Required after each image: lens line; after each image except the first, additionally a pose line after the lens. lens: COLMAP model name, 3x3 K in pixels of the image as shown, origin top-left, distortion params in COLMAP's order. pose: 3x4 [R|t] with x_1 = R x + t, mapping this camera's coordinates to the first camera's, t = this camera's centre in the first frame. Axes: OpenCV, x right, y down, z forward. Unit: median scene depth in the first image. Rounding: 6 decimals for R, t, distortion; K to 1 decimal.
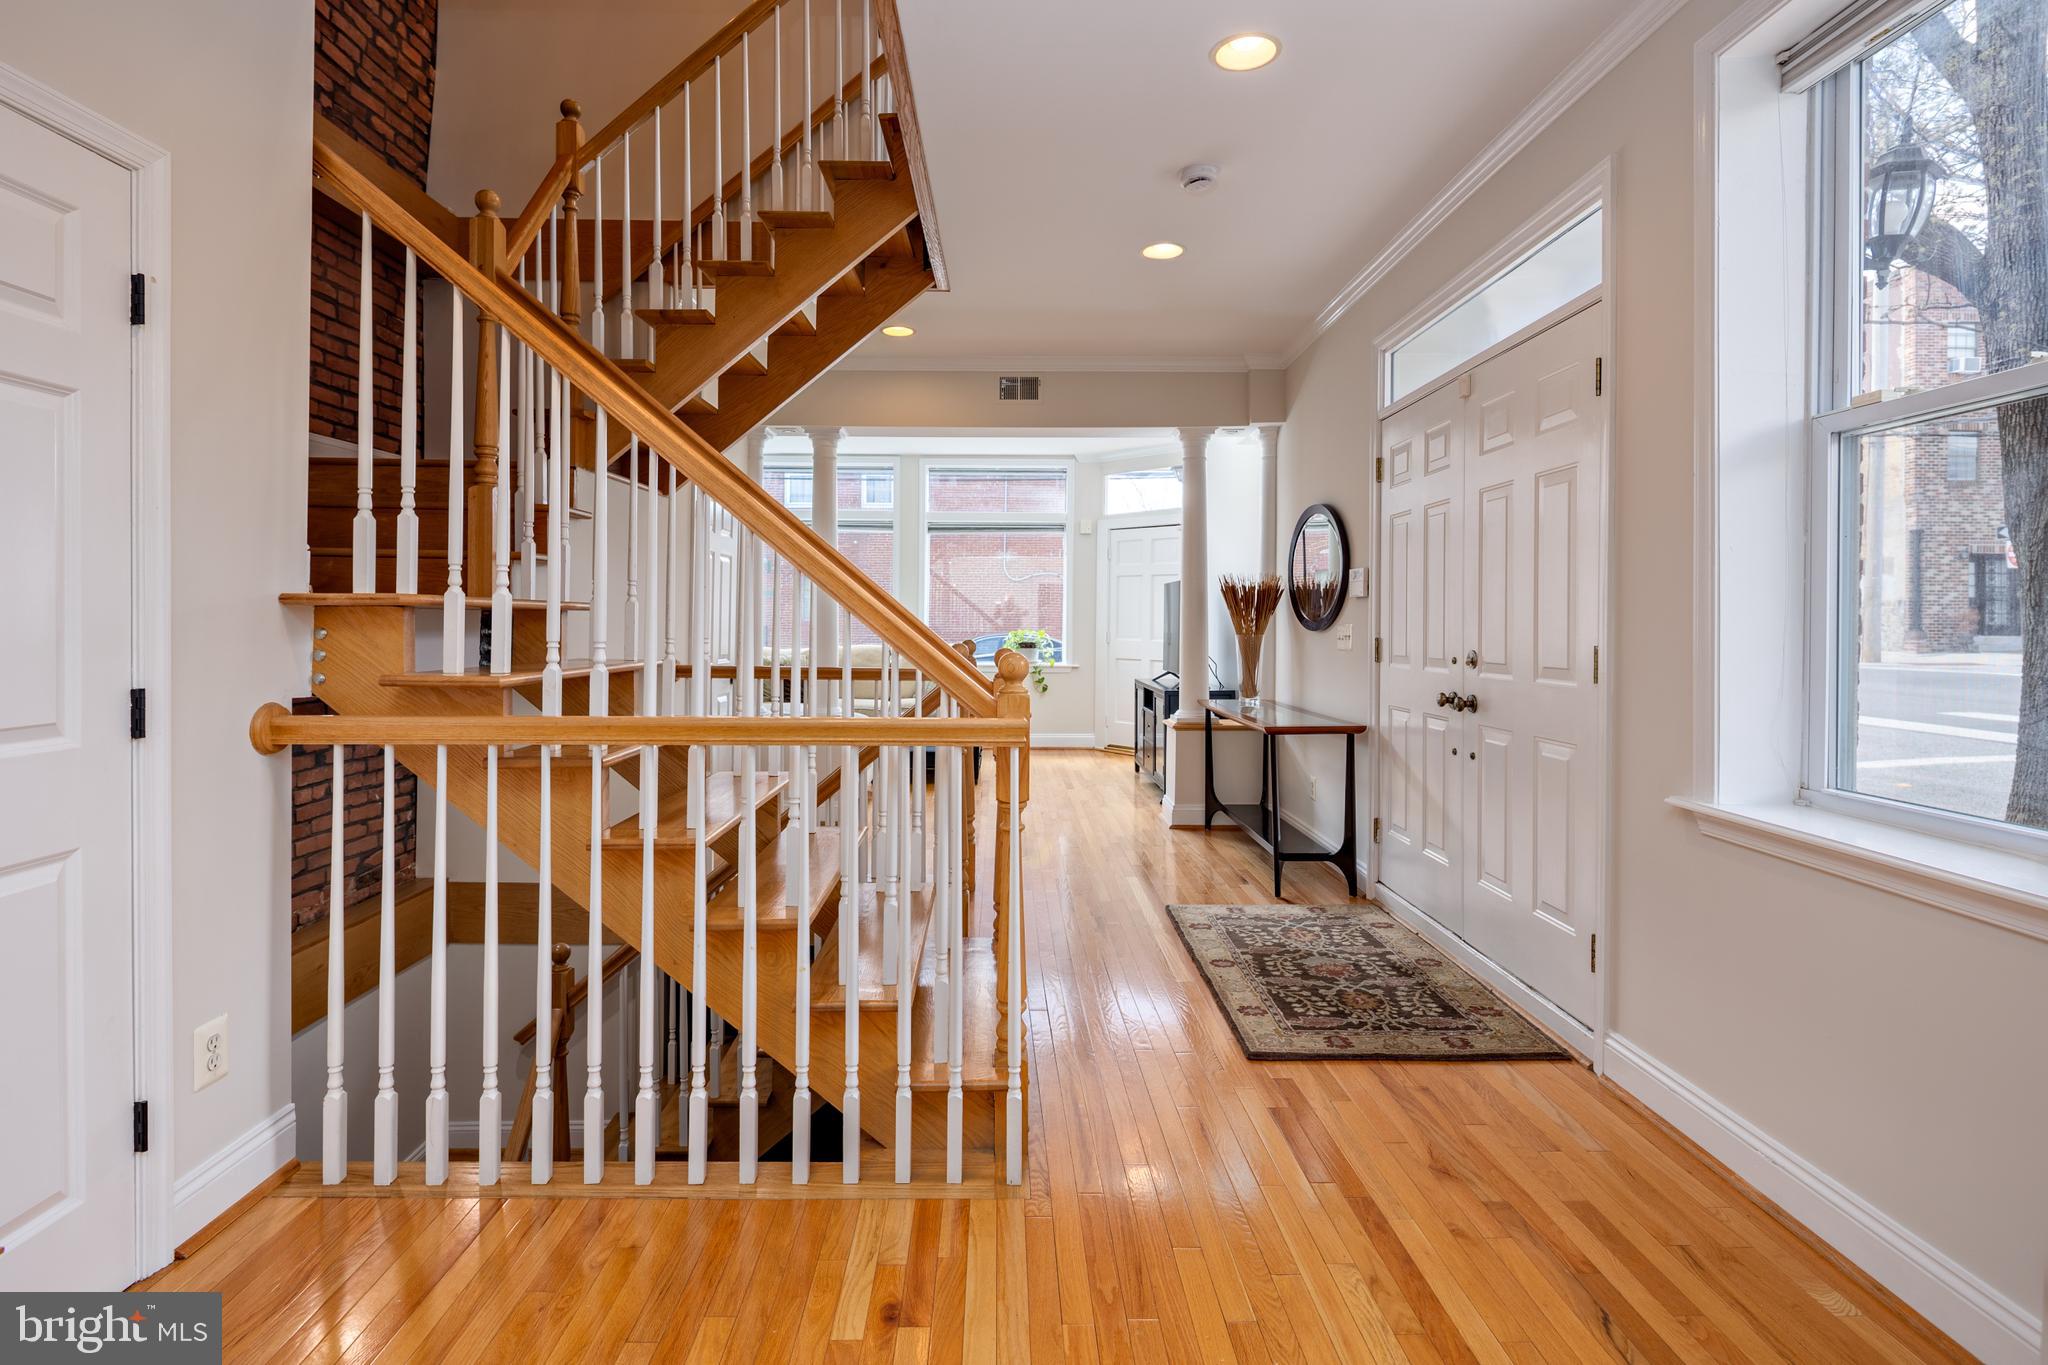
lens RADIAL K [[981.7, 0, 1004.1], [0, 981.7, 607.5], [0, 0, 1]] dist [0.001275, -0.000156]
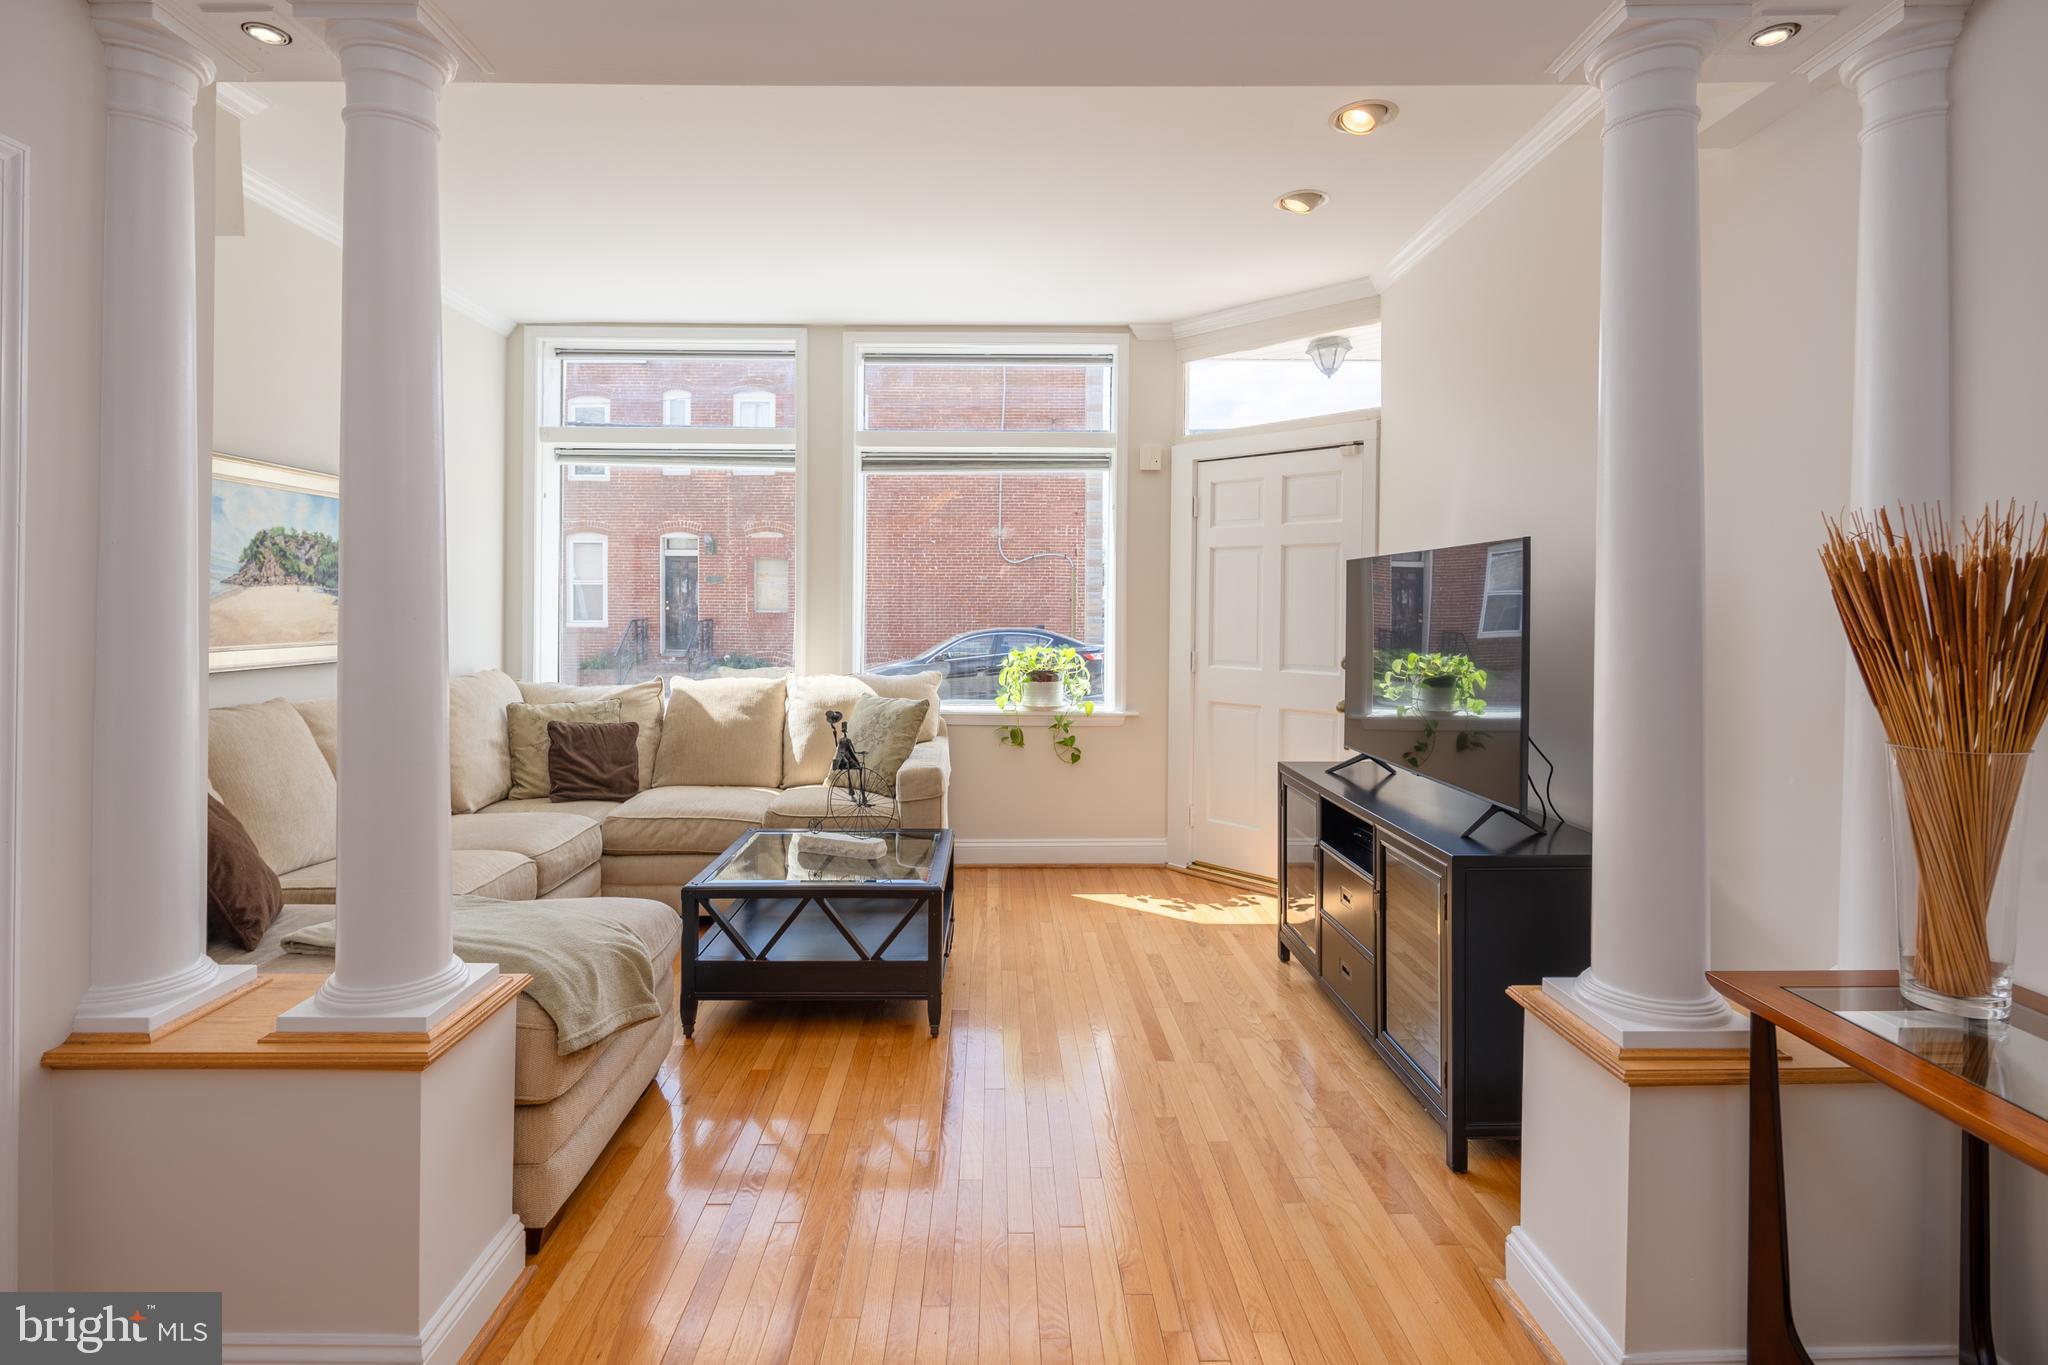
lens RADIAL K [[981.7, 0, 1004.1], [0, 981.7, 607.5], [0, 0, 1]] dist [0.001275, -0.000156]
pose [[0.999988, -0.002429, 0.004356, -0.000358], [0.002372, 0.999911, 0.013100, -0.006905], [-0.004387, -0.013089, 0.999905, 0.454067]]
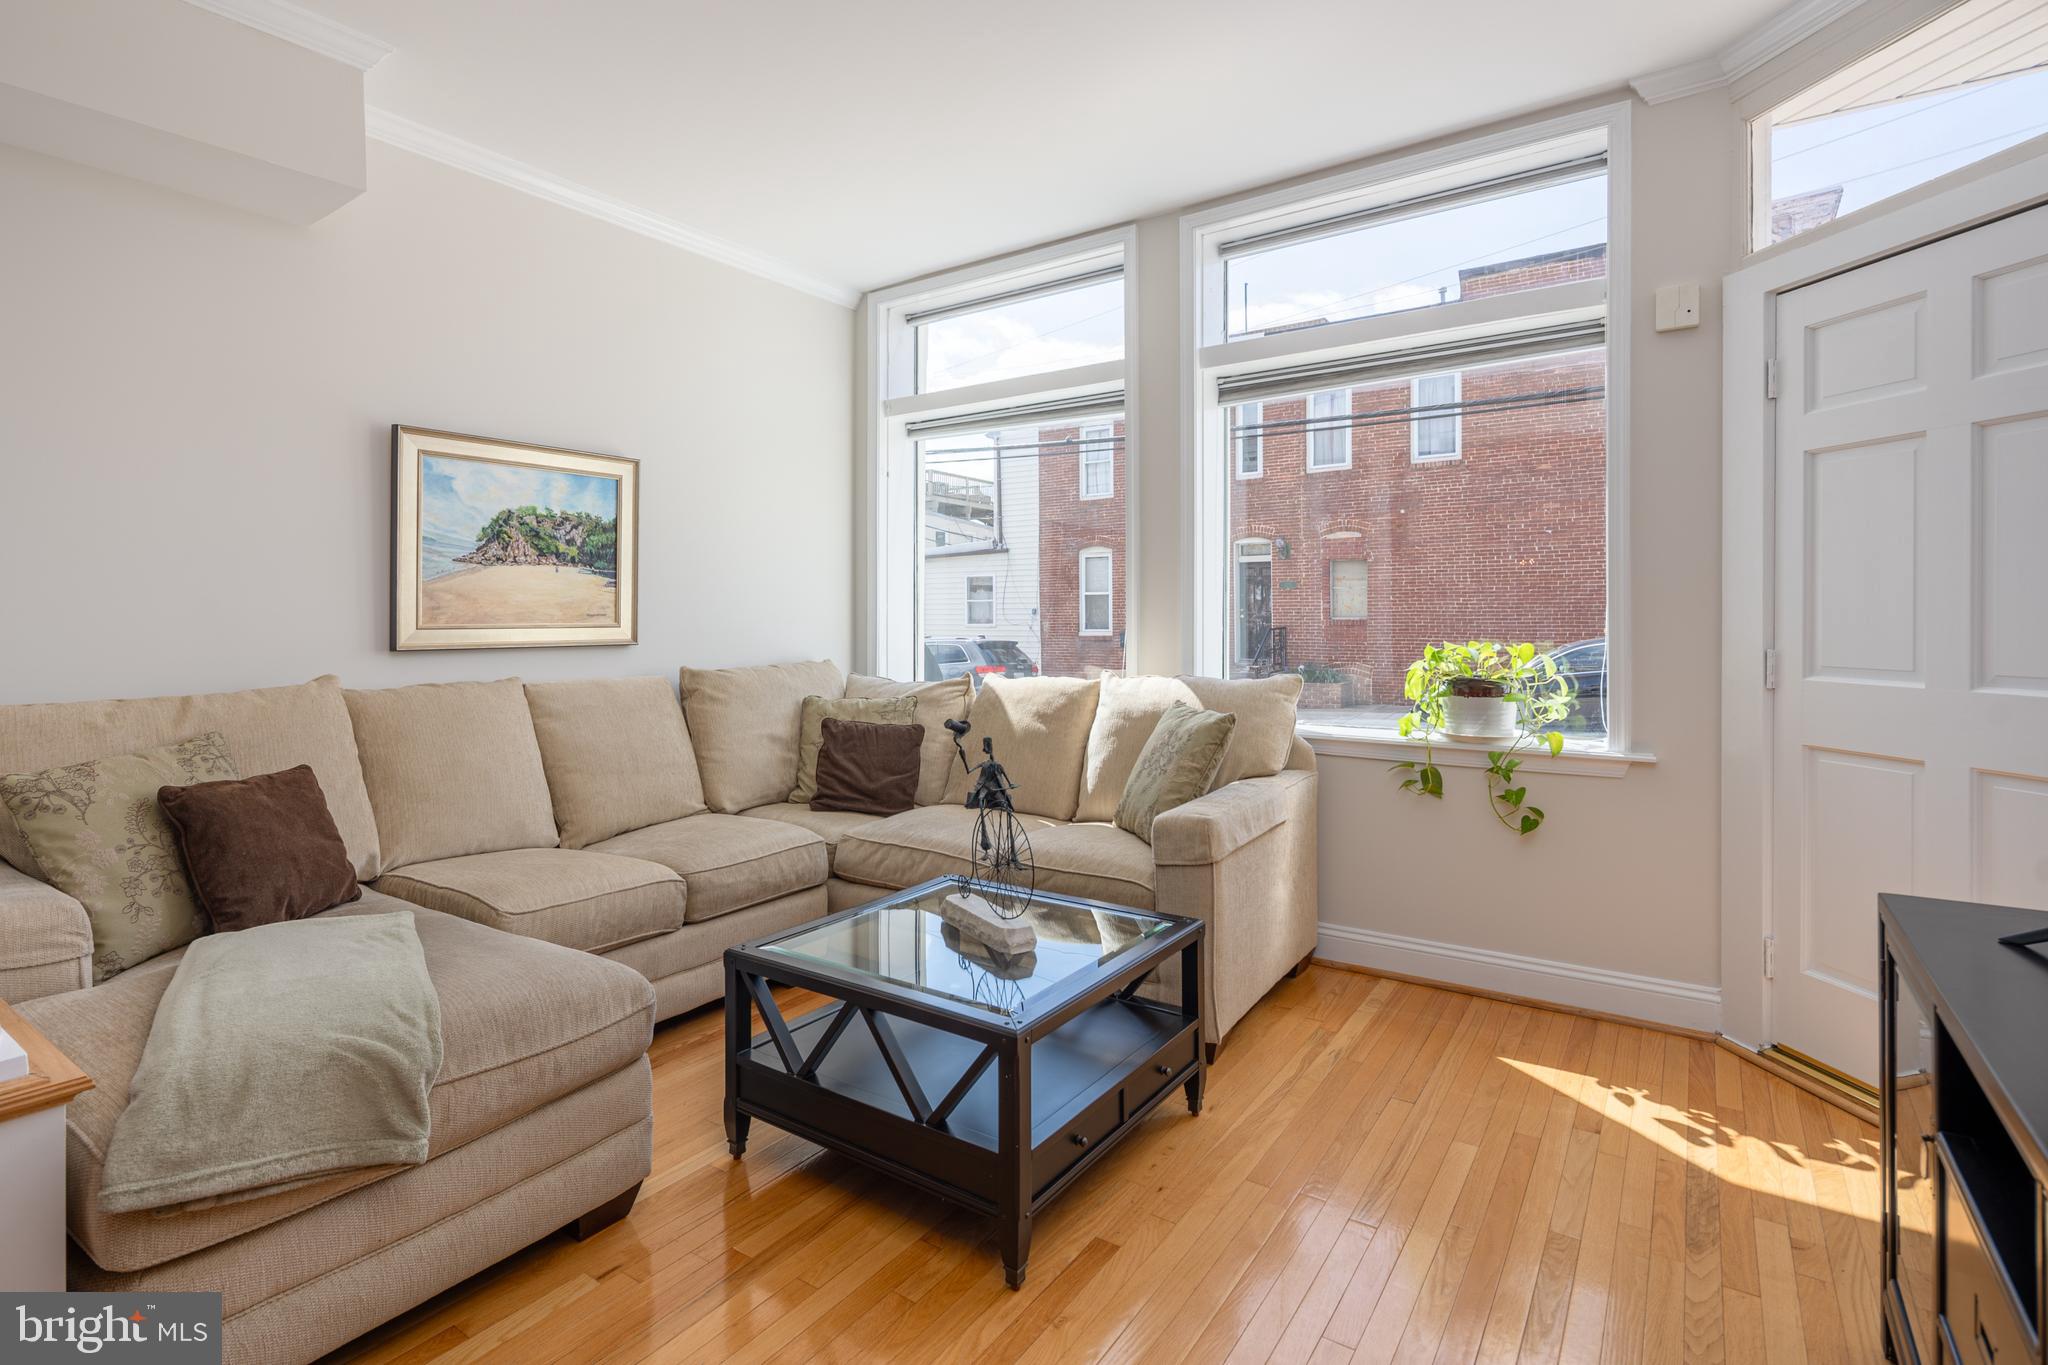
lens RADIAL K [[987.1, 0, 1009.3], [0, 987.1, 619.0], [0, 0, 1]] dist [-0.001344, -0.000856]
pose [[0.818528, -0.010200, -0.574376, 0.088424], [0.016173, 0.999855, 0.005292, 0.010134], [0.574239, -0.013621, 0.818575, 0.625670]]
